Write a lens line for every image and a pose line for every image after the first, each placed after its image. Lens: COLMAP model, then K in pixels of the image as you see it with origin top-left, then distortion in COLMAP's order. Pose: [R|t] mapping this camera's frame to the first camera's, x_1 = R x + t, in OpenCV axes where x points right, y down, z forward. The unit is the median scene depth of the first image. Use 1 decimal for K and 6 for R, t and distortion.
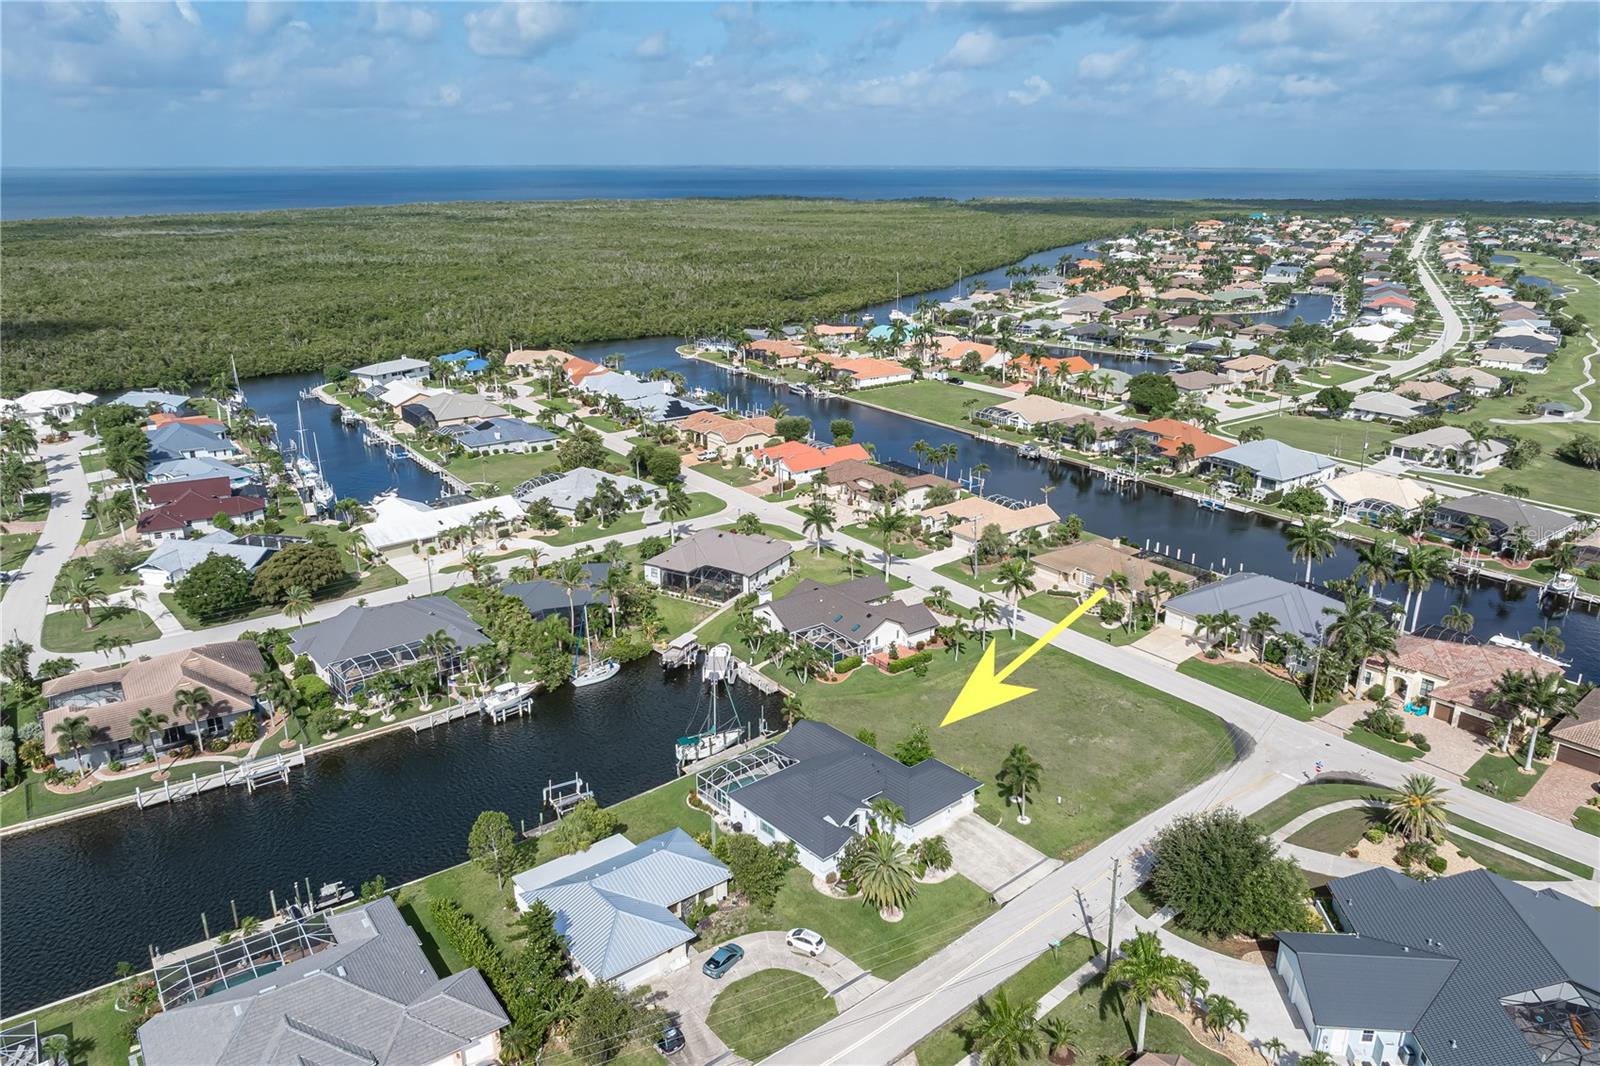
lens RADIAL K [[1117.5, 0, 803.0], [0, 1117.5, 533.8], [0, 0, 1]] dist [-0.022315, 0.002104]
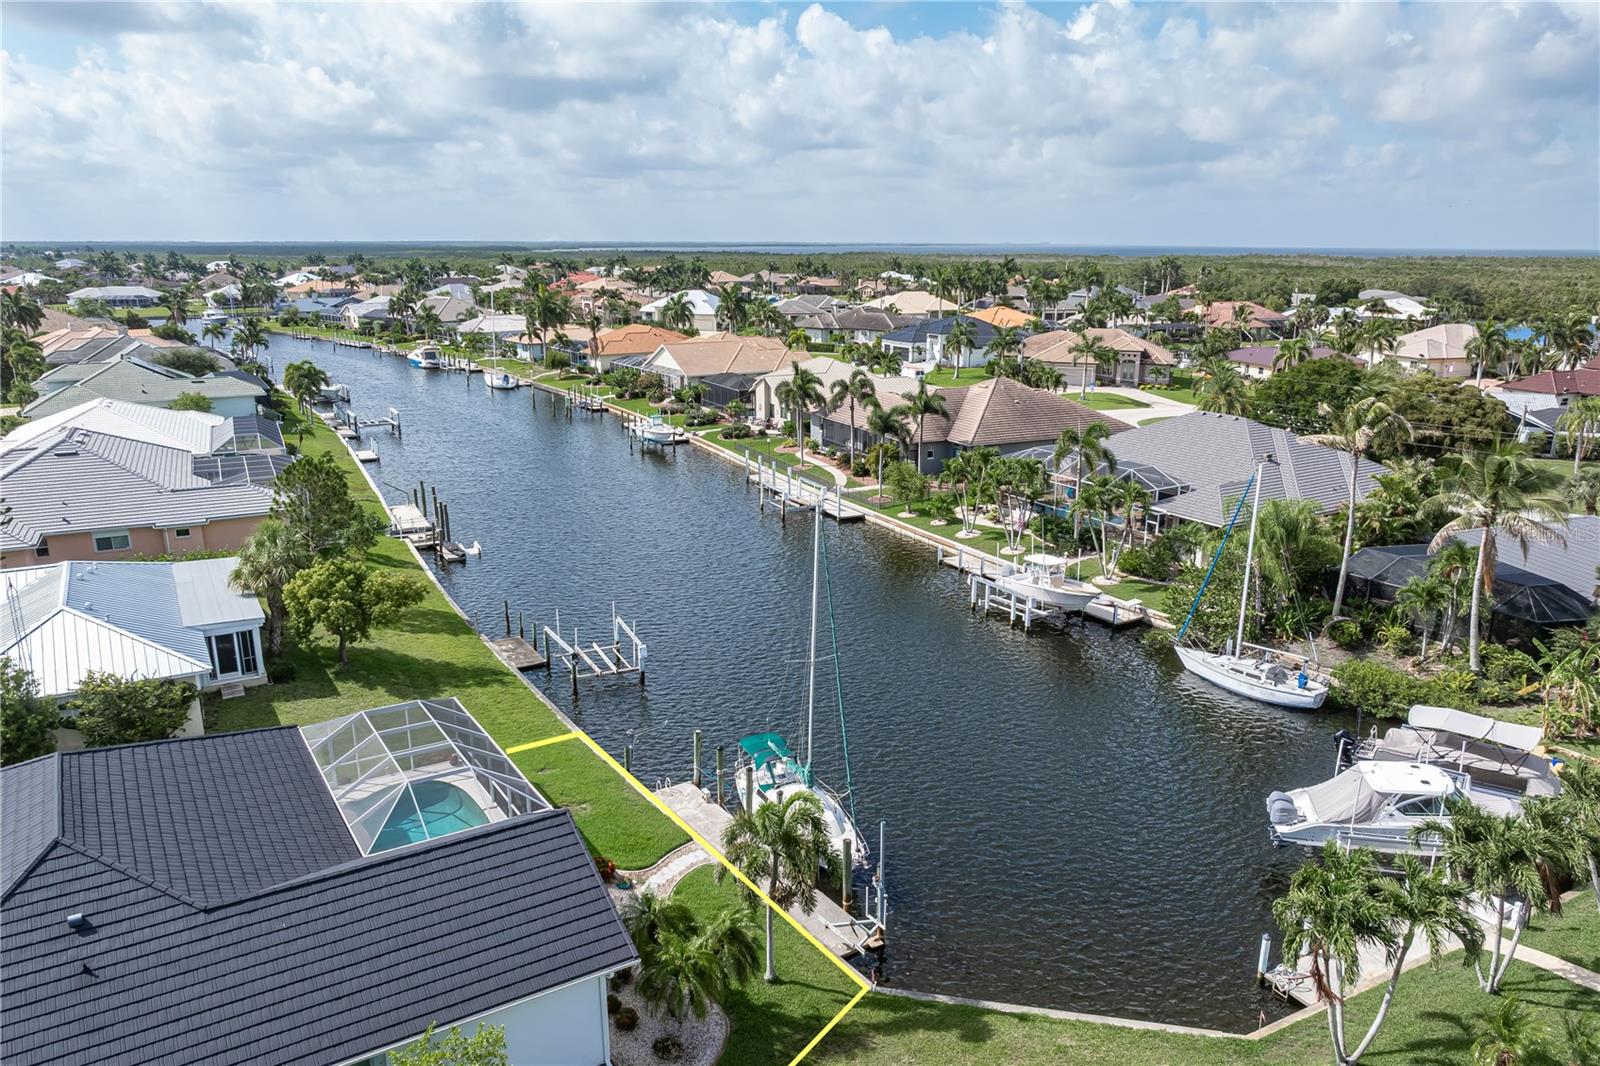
lens RADIAL K [[1124.8, 0, 800.0], [0, 1124.8, 533.0], [0, 0, 1]] dist [-0.017053, -0.000289]
pose [[-0.140112, 0.247451, -0.958716, 0.150884], [-0.314455, 0.907018, 0.280064, 0.027307], [0.938875, 0.340714, -0.049272, 0.791076]]
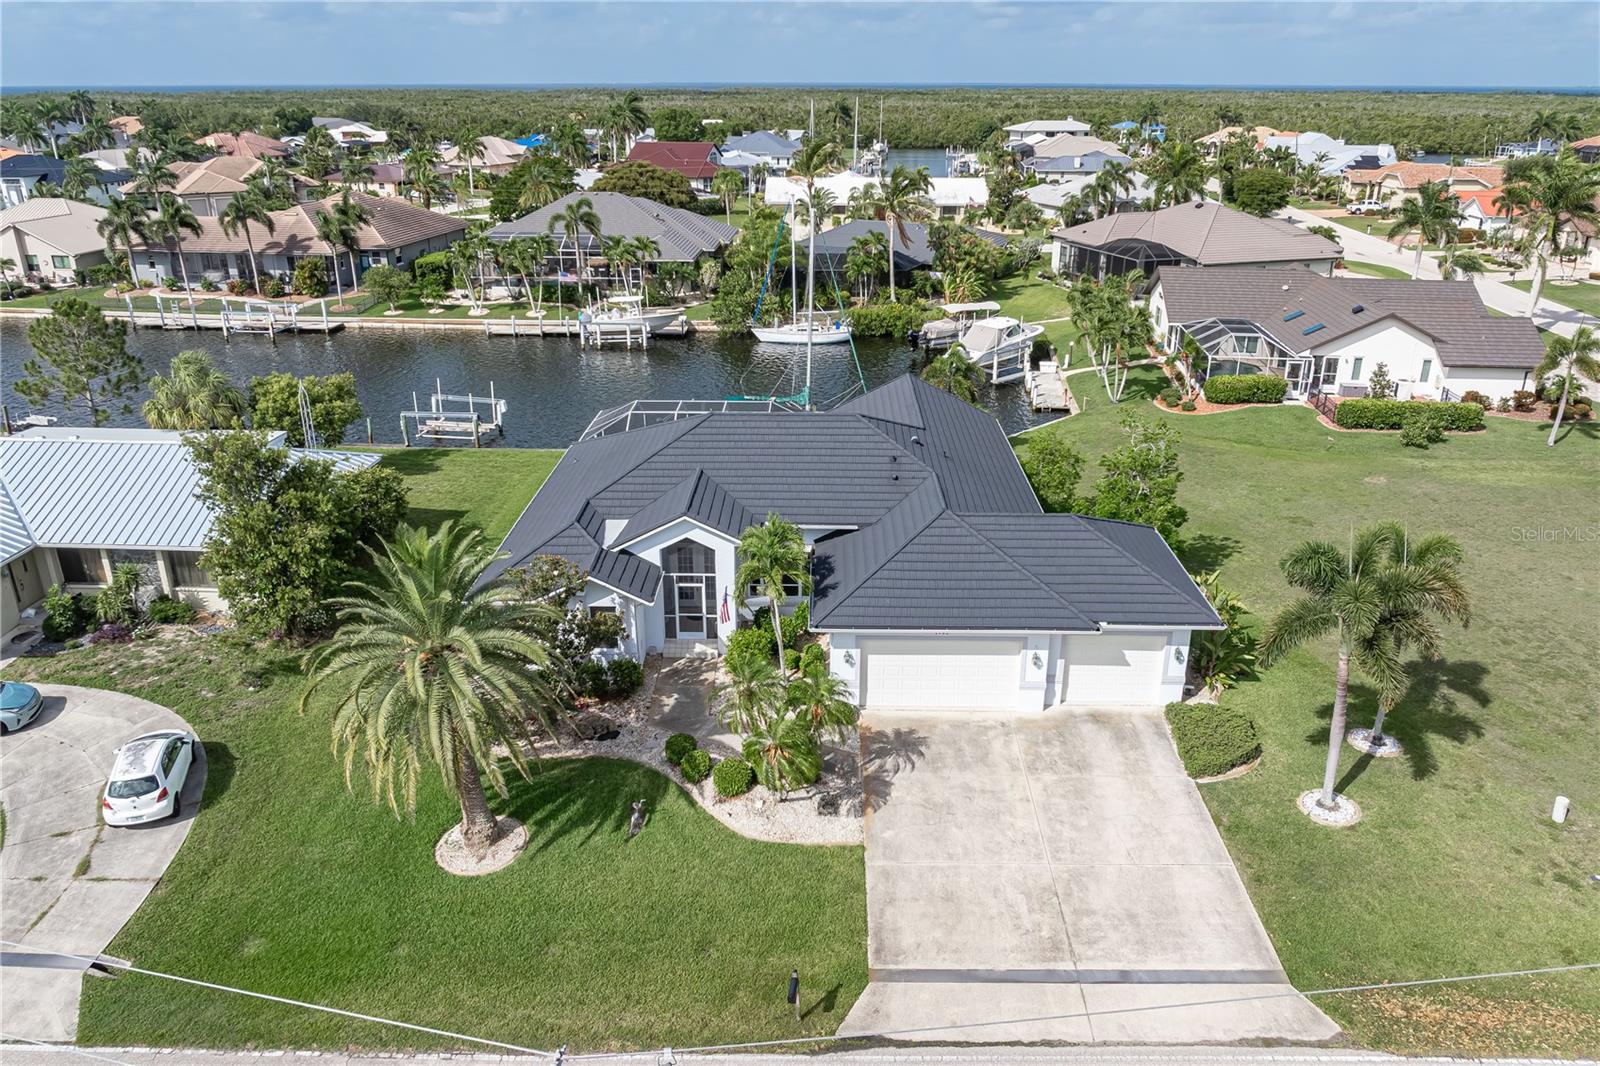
lens RADIAL K [[1117.5, 0, 803.0], [0, 1117.5, 533.8], [0, 0, 1]] dist [-0.022315, 0.002104]
pose [[0.741087, 0.253503, -0.621712, 0.174420], [-0.212311, 0.966948, 0.141195, 0.132003], [0.636957, 0.027358, 0.770414, 0.516580]]
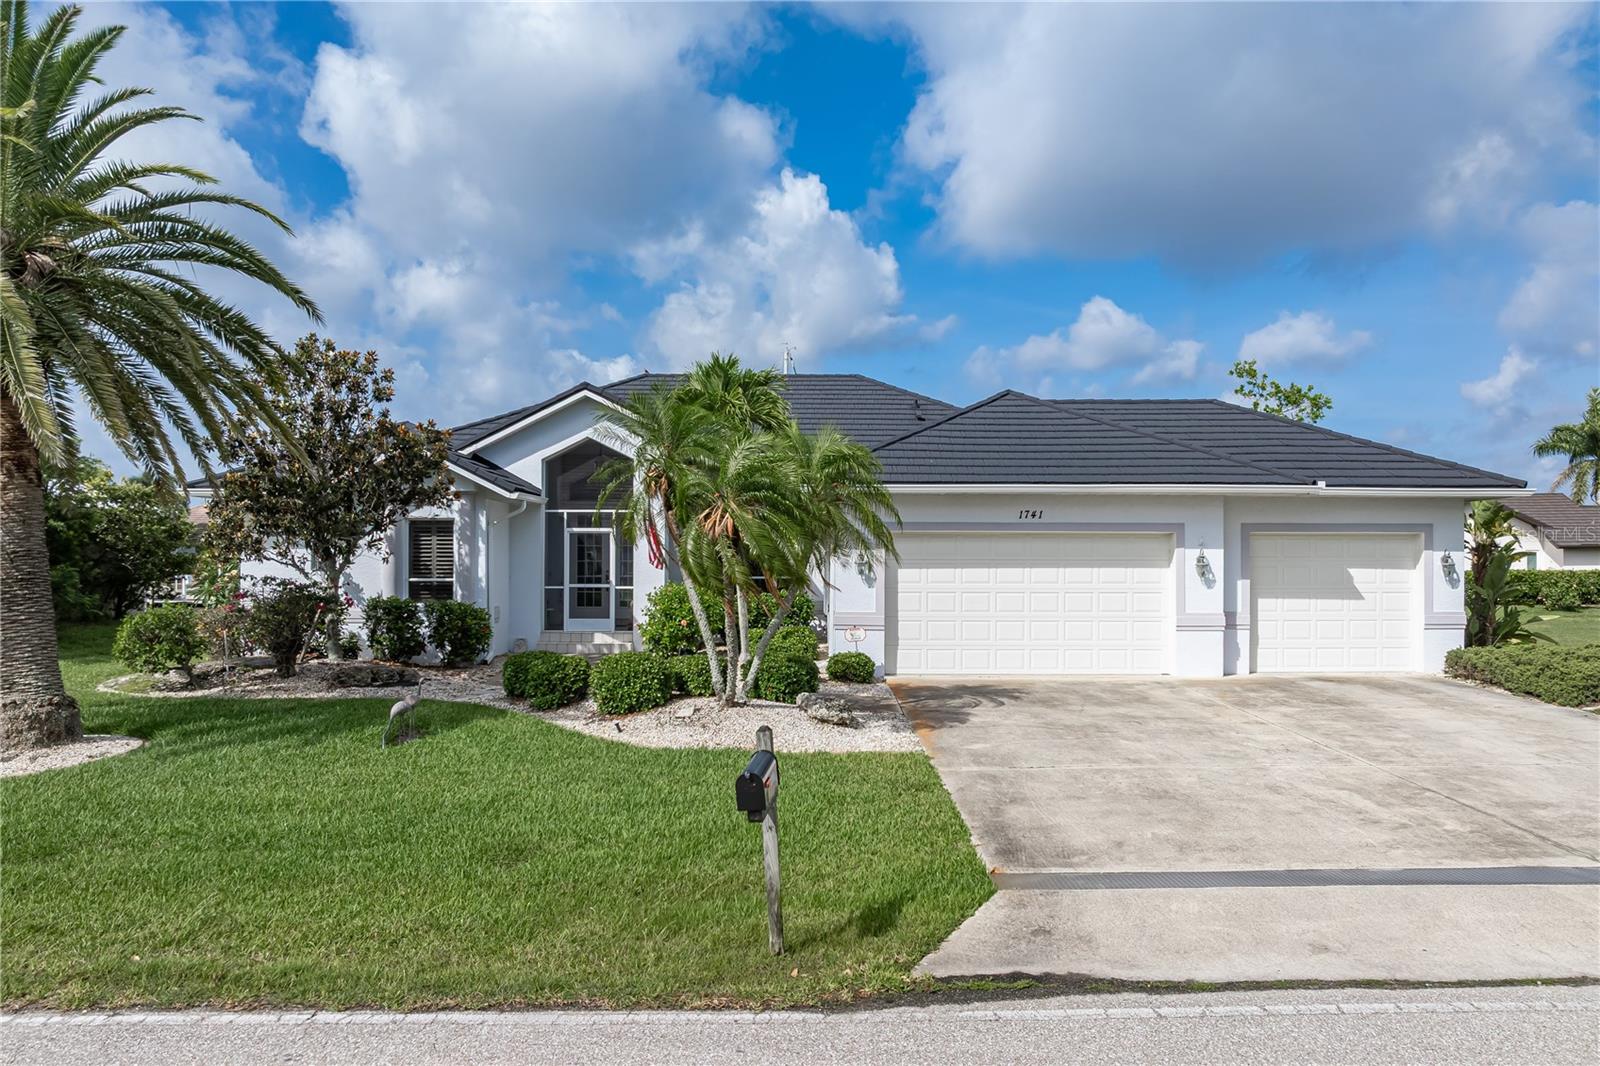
lens RADIAL K [[1119.9, 0, 803.6], [0, 1119.9, 589.9], [0, 0, 1]] dist [-0.026084, 0.009304]
pose [[0.758265, 0.013507, -0.651806, 0.130734], [-0.205863, 0.953593, -0.219727, 0.204555], [0.618590, 0.300794, 0.725857, 0.590714]]
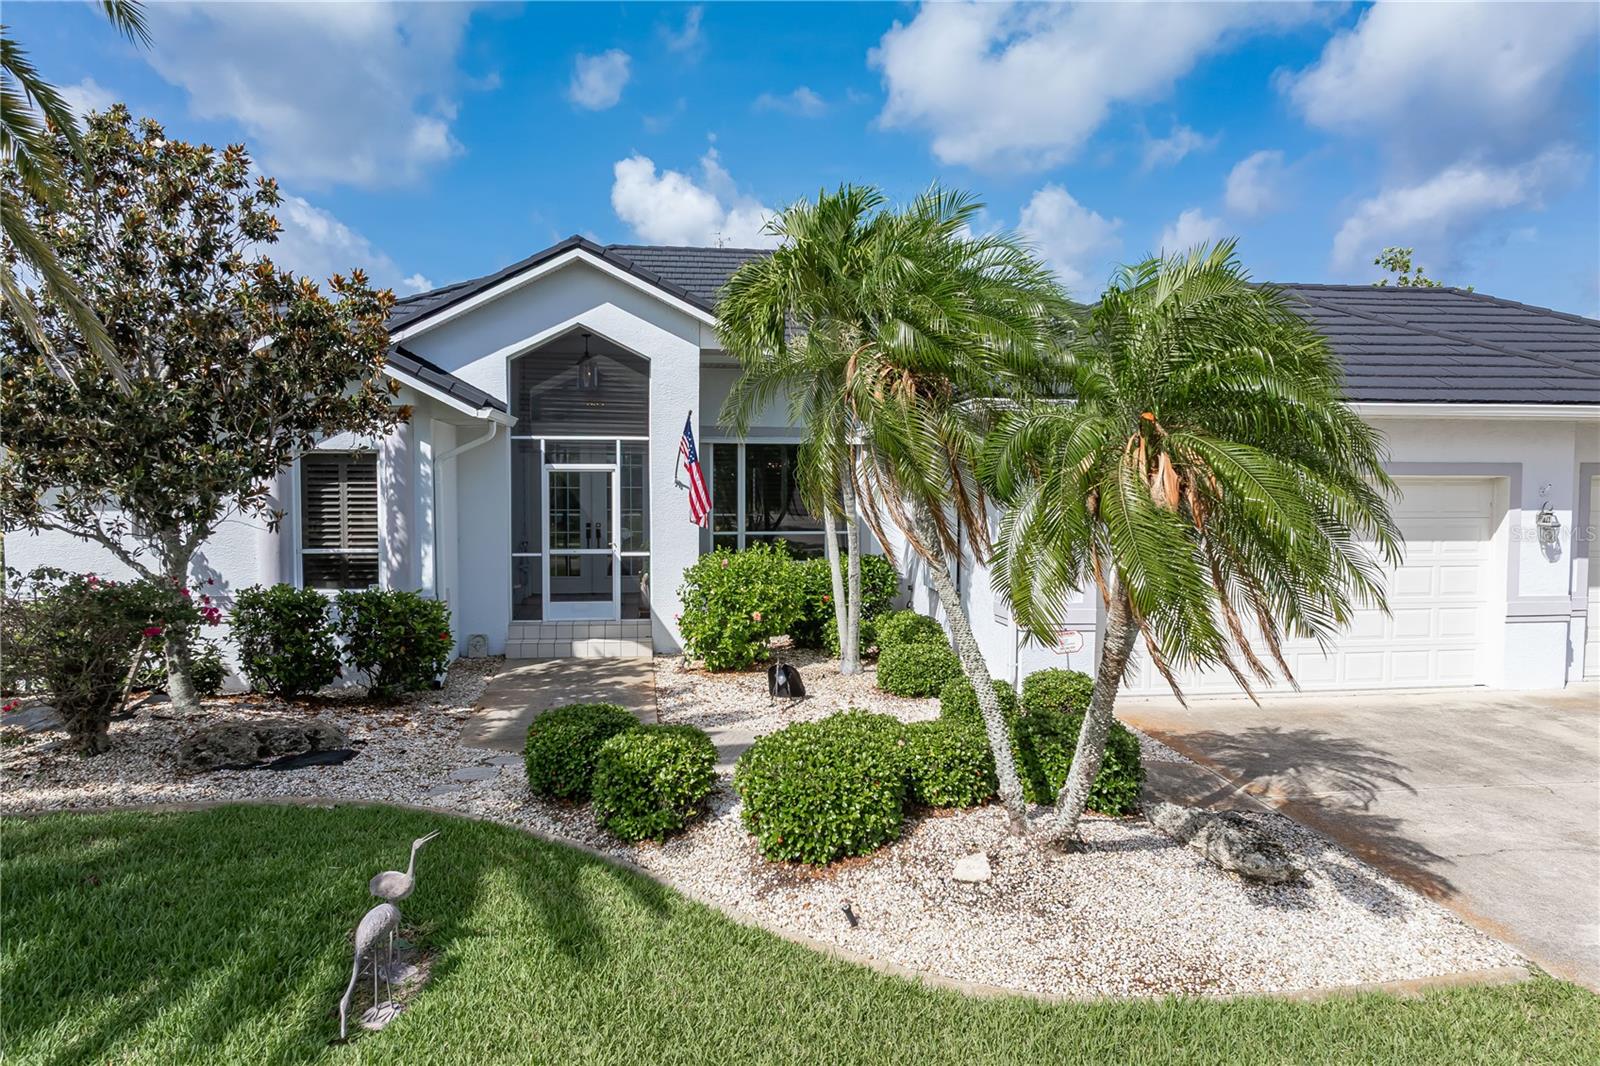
lens RADIAL K [[1119.4, 0, 798.5], [0, 1119.4, 571.2], [0, 0, 1]] dist [-0.047766, 0.046872]
pose [[0.834325, 0.040137, -0.549810, 0.089399], [-0.172348, 0.966343, -0.190990, 0.195828], [0.523639, 0.254106, 0.813162, 0.608546]]
